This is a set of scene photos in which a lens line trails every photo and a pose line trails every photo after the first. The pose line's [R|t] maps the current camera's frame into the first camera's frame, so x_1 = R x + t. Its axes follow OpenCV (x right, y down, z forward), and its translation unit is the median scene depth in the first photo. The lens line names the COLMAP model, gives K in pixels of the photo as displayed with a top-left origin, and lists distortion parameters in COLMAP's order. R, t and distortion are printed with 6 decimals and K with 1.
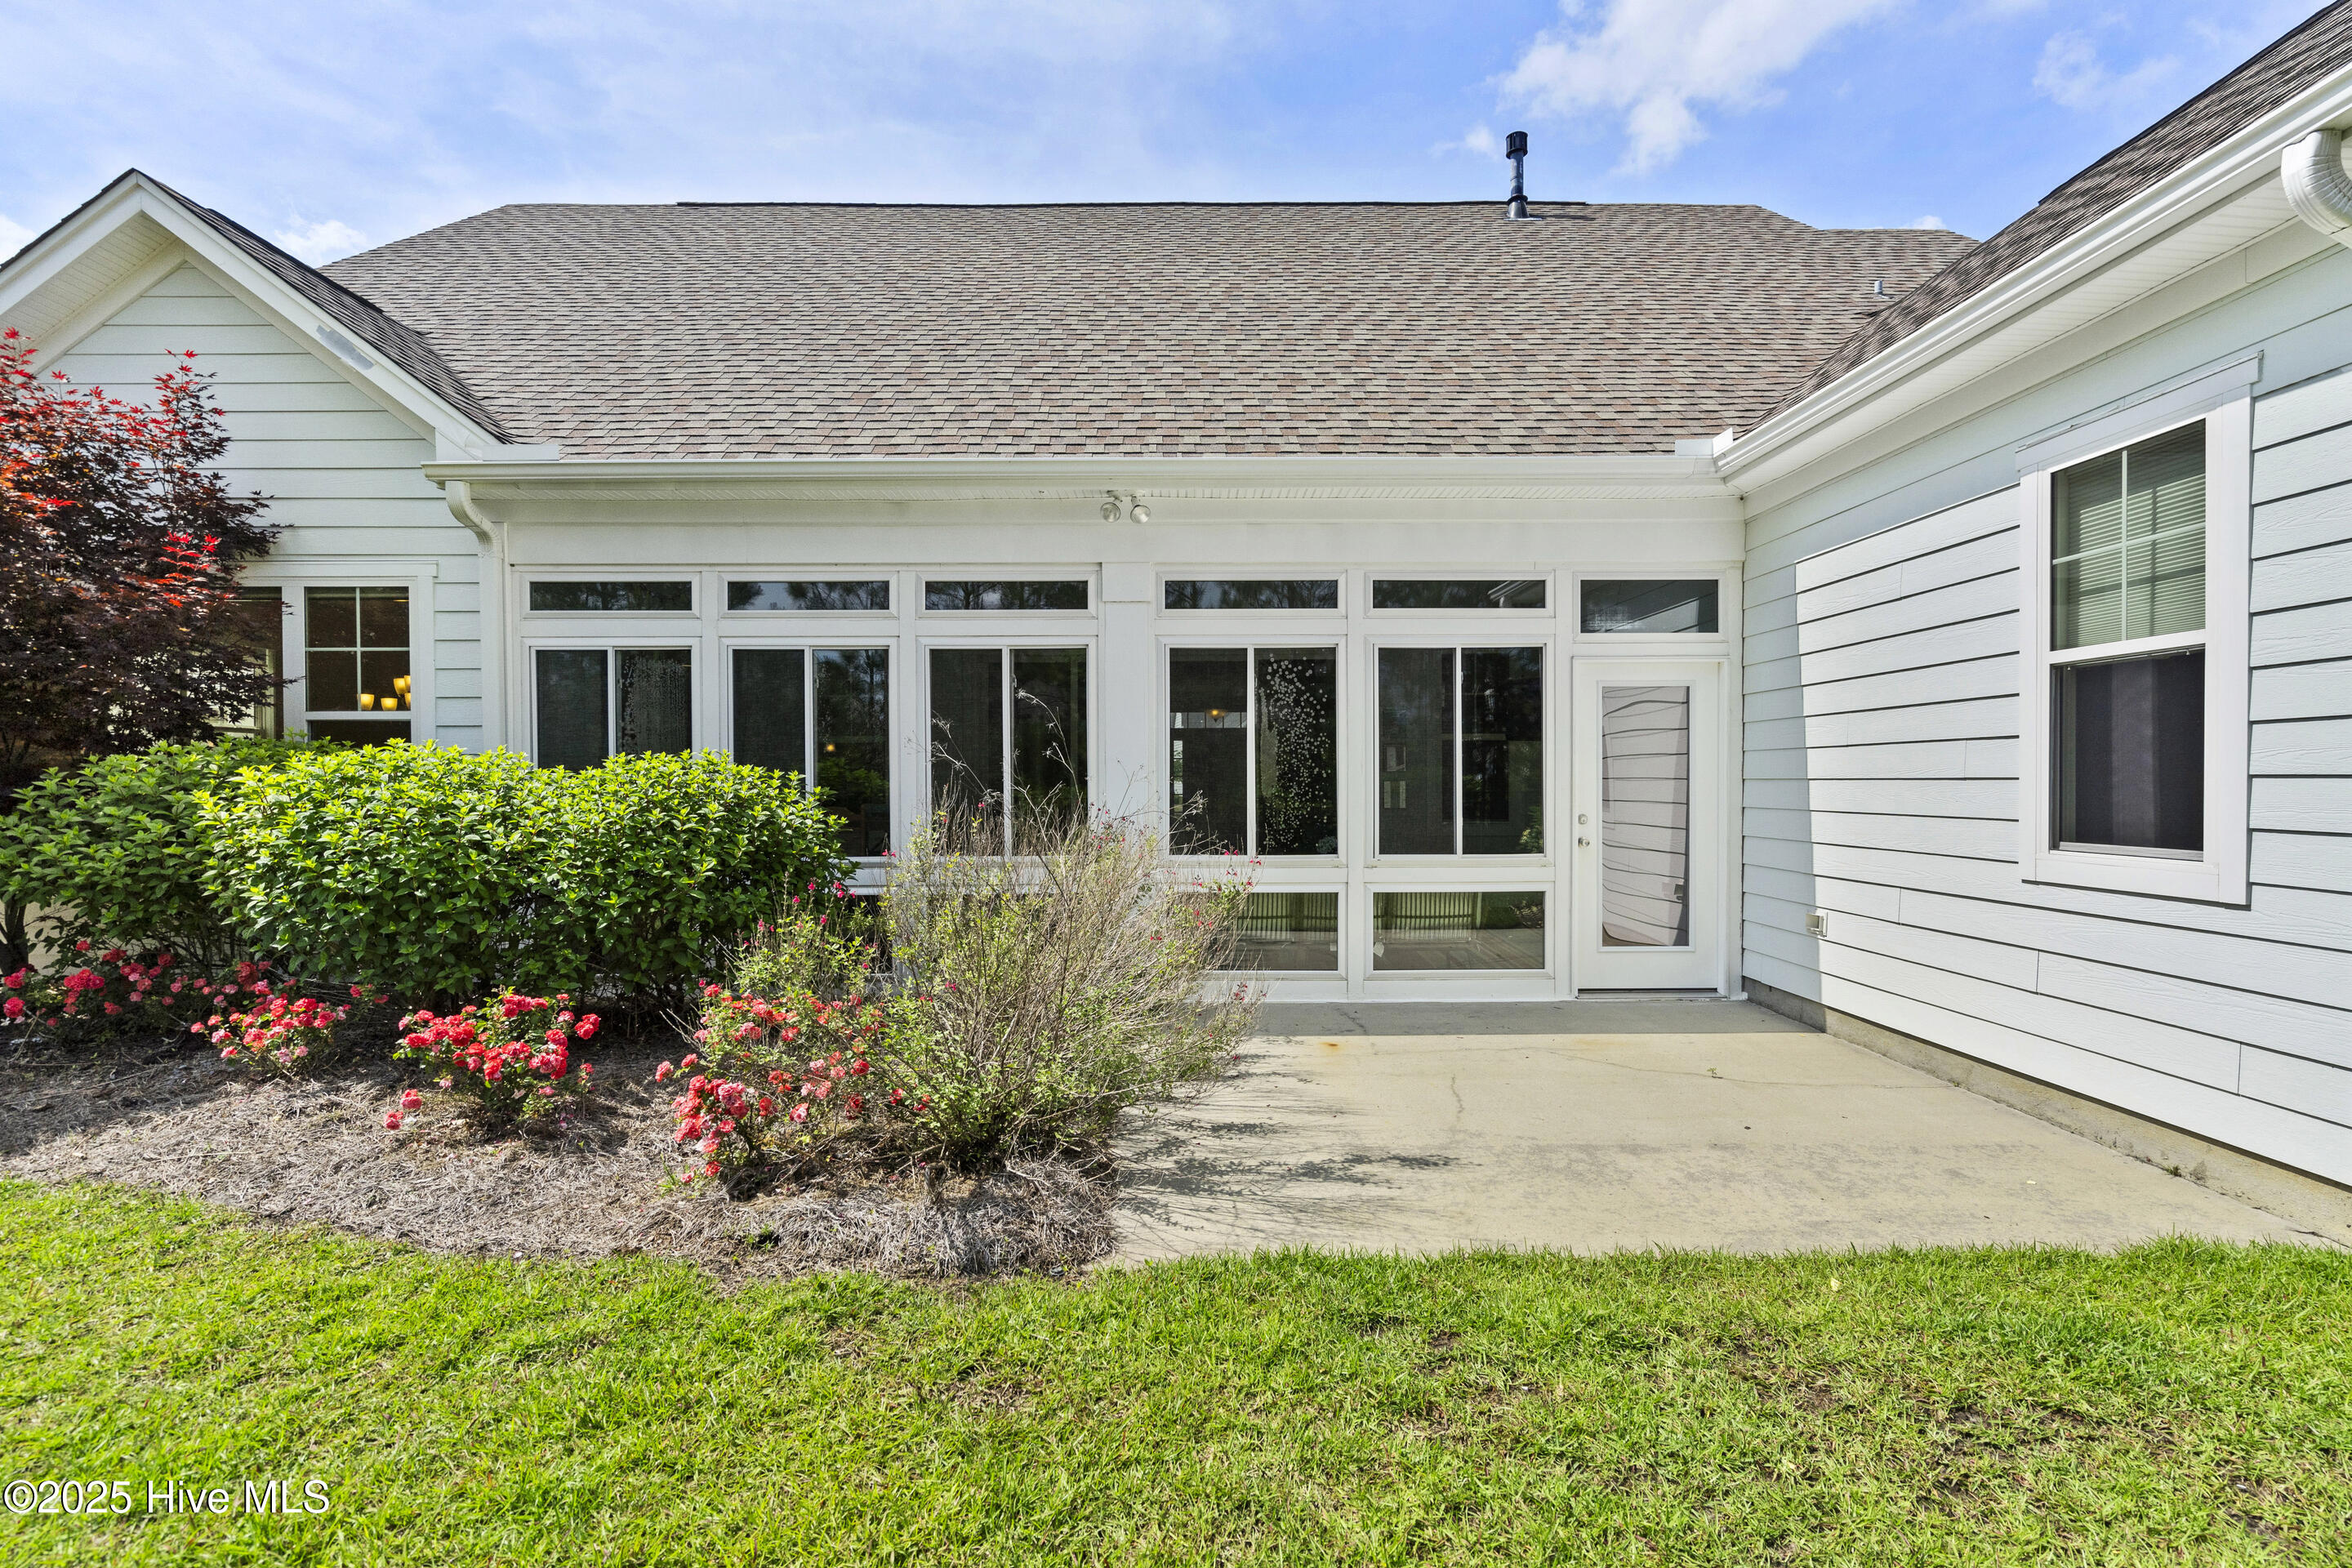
lens RADIAL K [[1060.8, 0, 1179.3], [0, 1060.8, 789.6], [0, 0, 1]] dist [-0.002303, 0.000994]
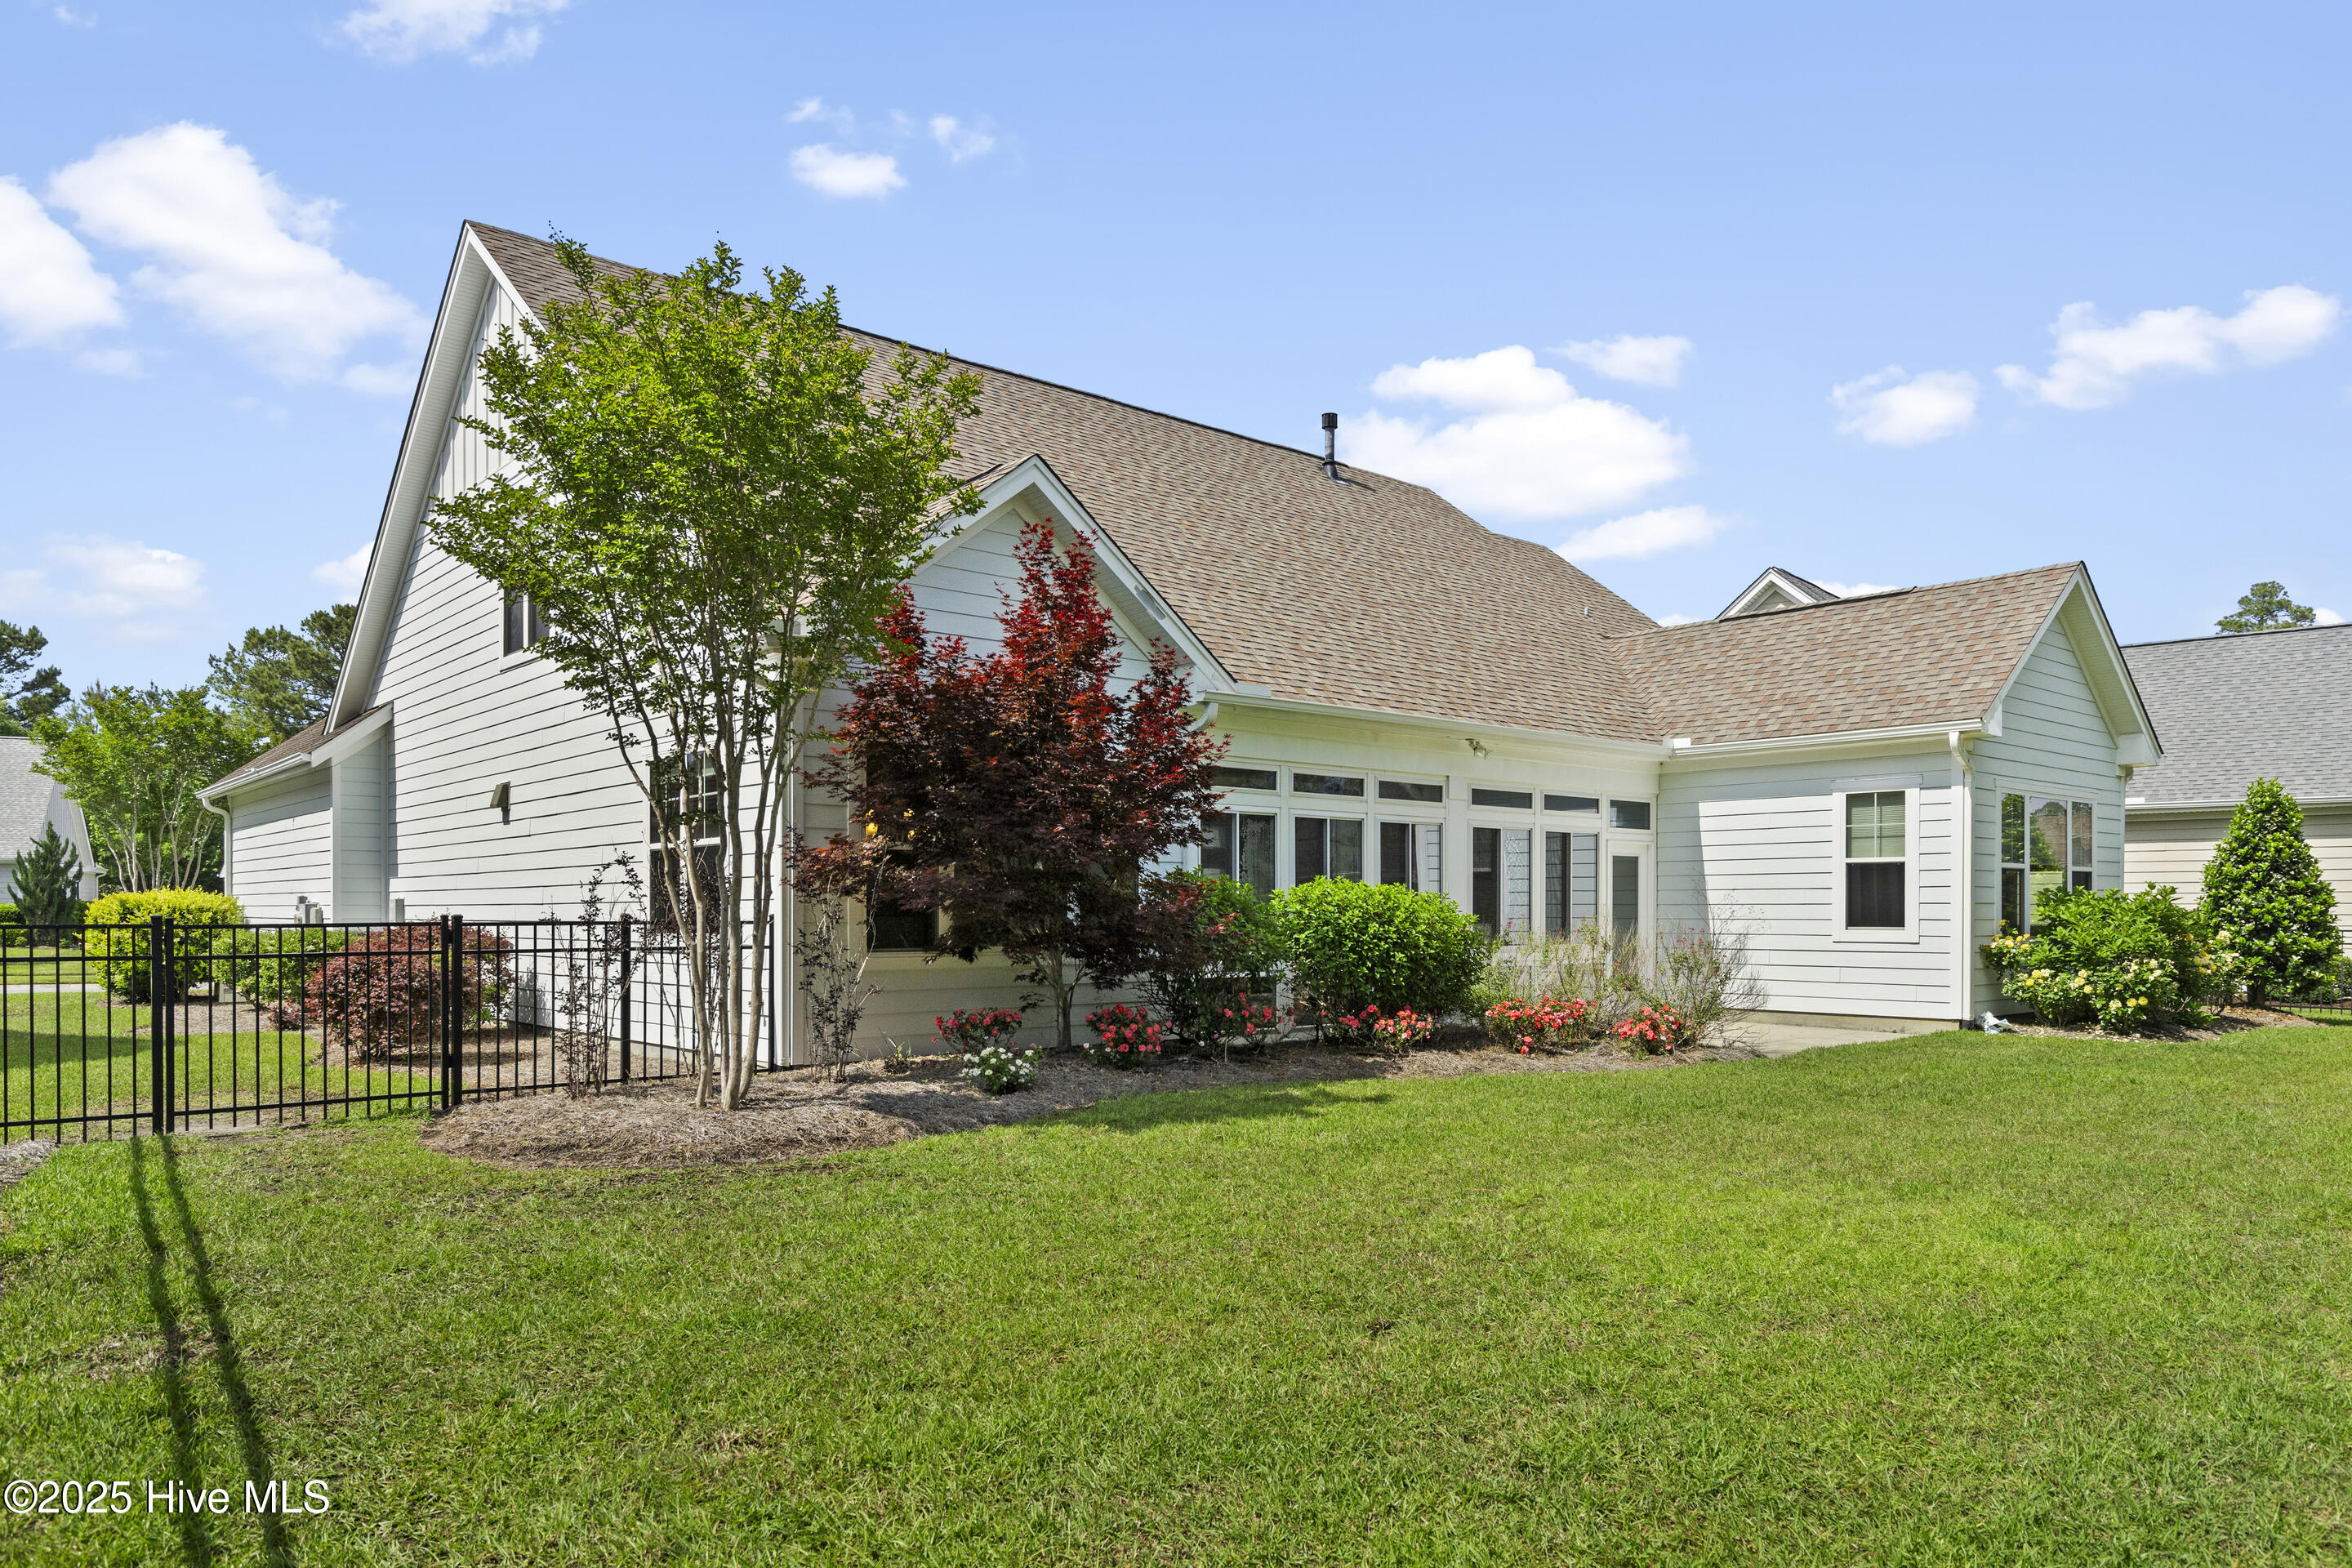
lens RADIAL K [[1504.3, 0, 1166.0], [0, 1504.3, 906.2], [0, 0, 1]] dist [0.001420, 0.001195]
pose [[0.766909, 0.004958, 0.641736, -2.183852], [0.003054, 0.999931, -0.011375, 0.024905], [-0.641748, 0.010683, 0.766841, -0.620731]]
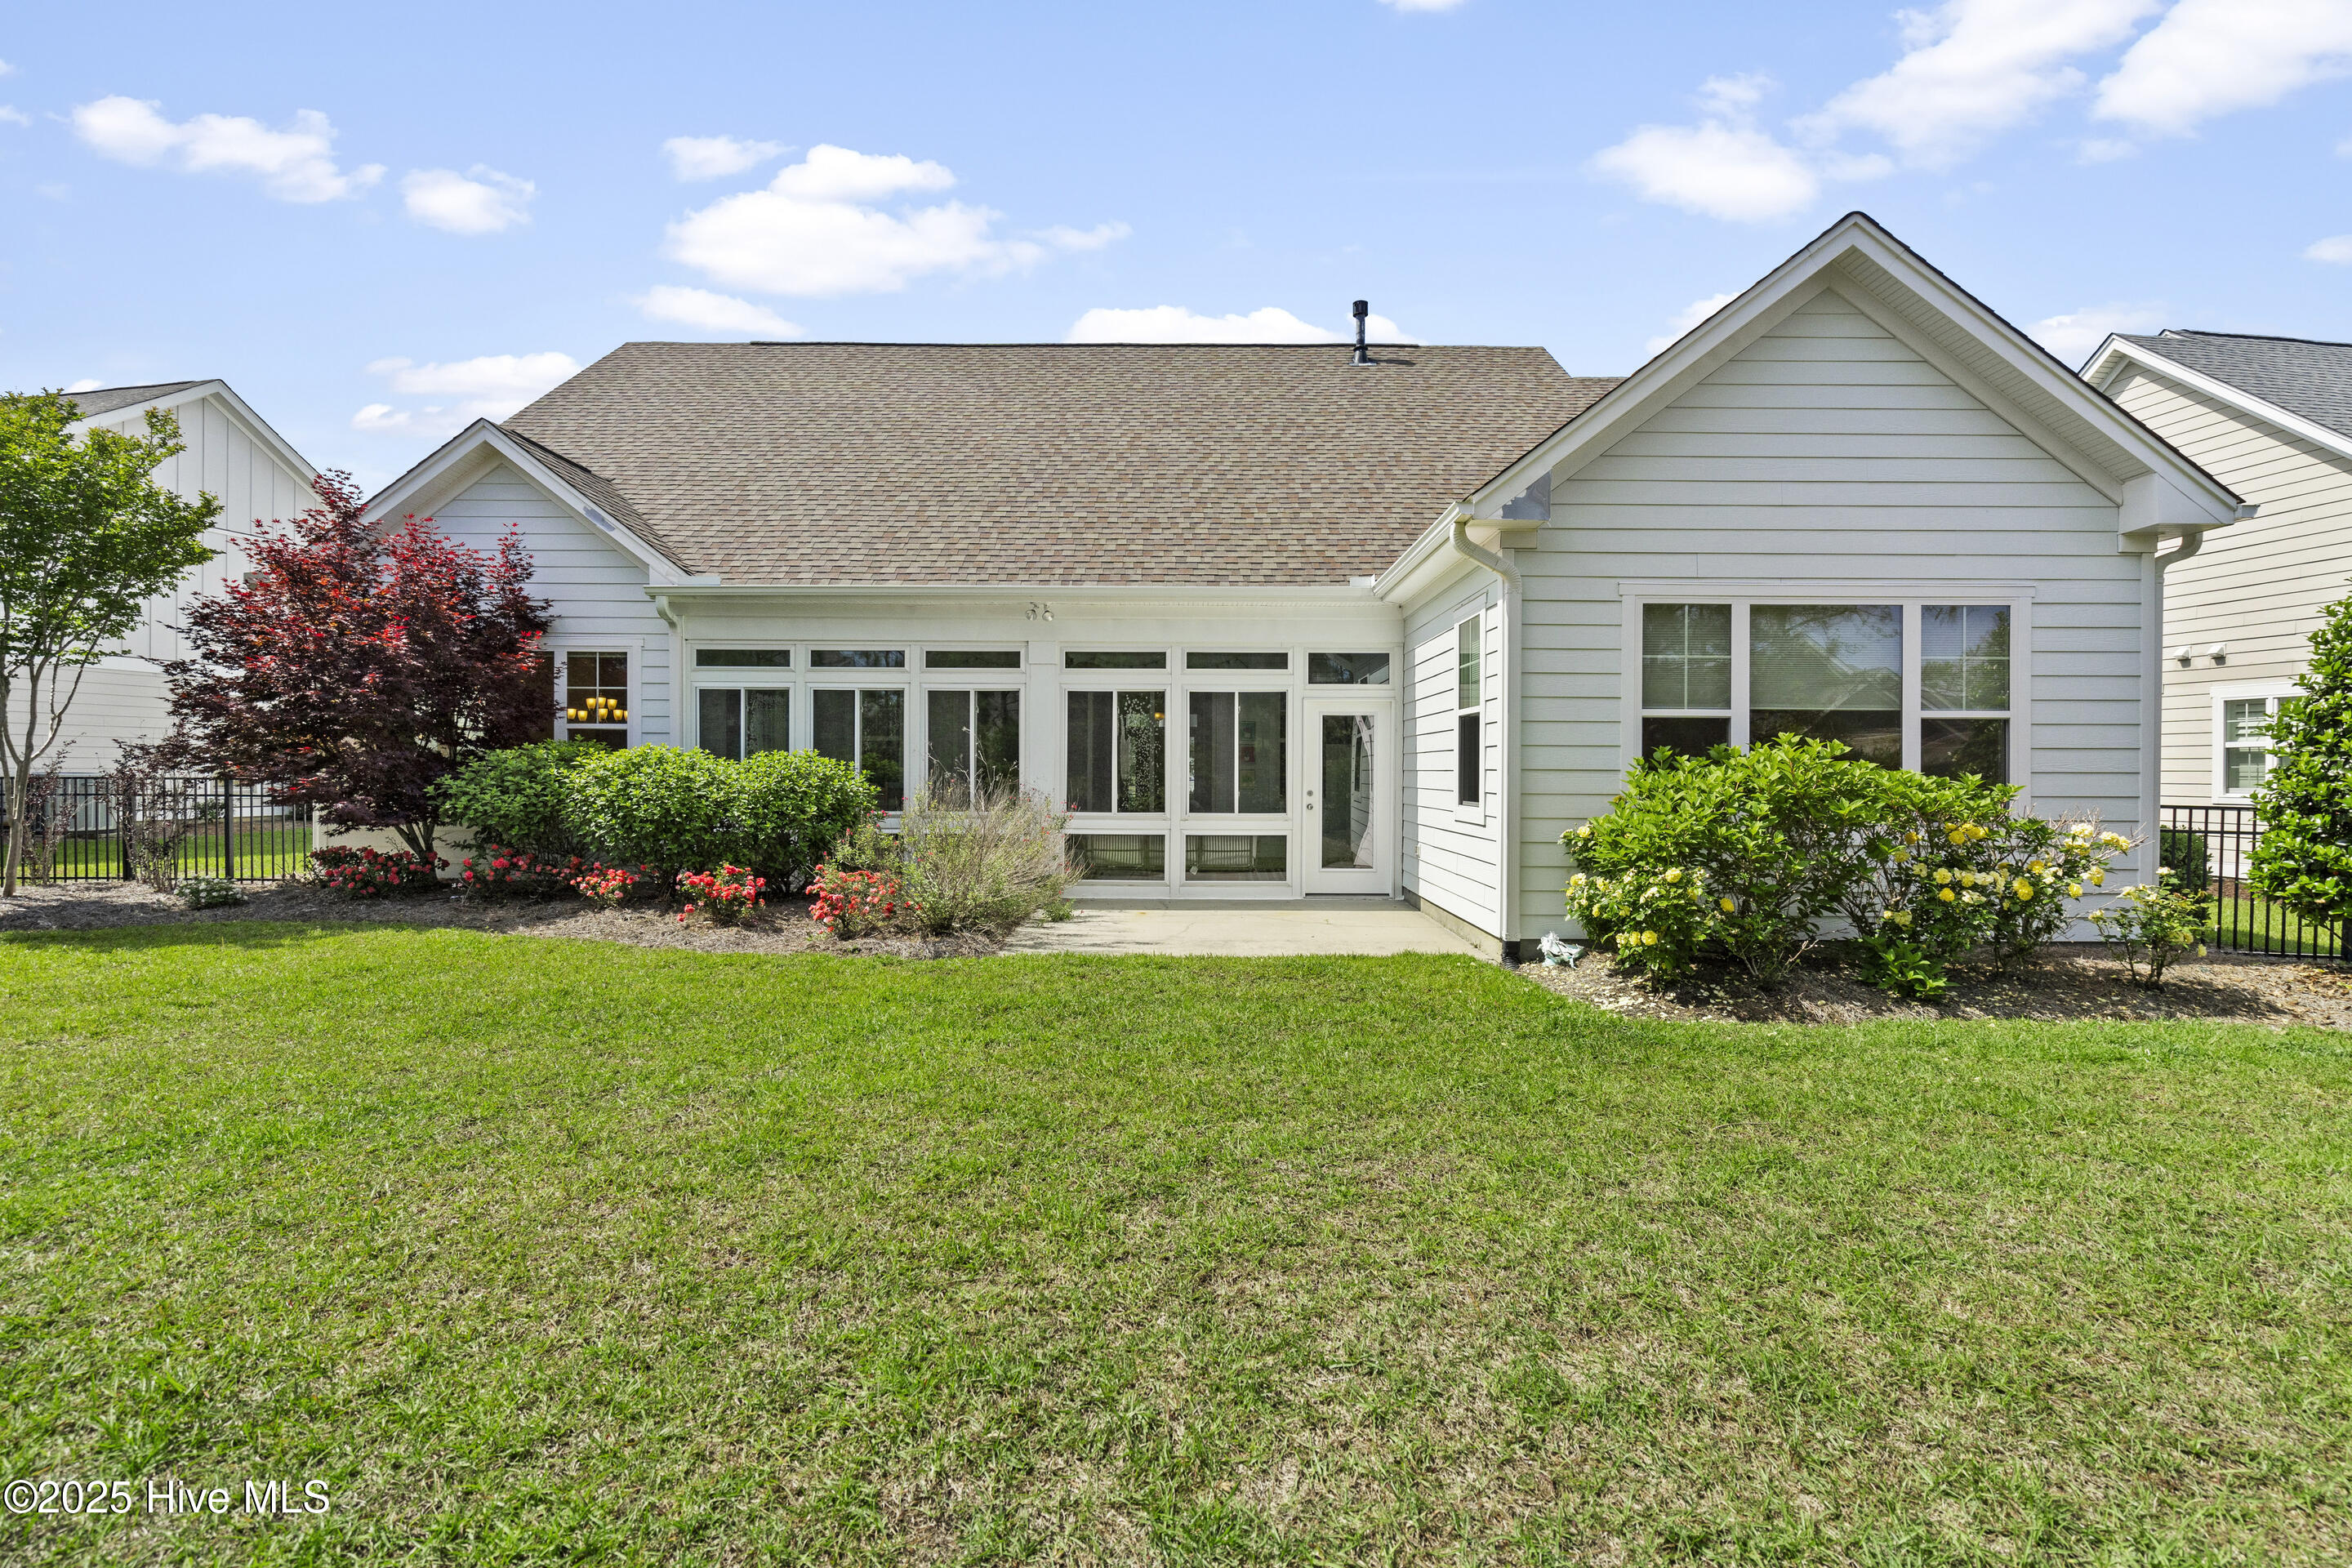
lens RADIAL K [[1059.1, 0, 1180.0], [0, 1059.1, 772.5], [0, 0, 1]] dist [0.000921, -0.000106]
pose [[0.999941, 0.009465, -0.005416, 0.205069], [-0.009486, 0.999948, -0.003774, 0.003426], [0.005380, 0.003825, 0.999978, -0.795715]]
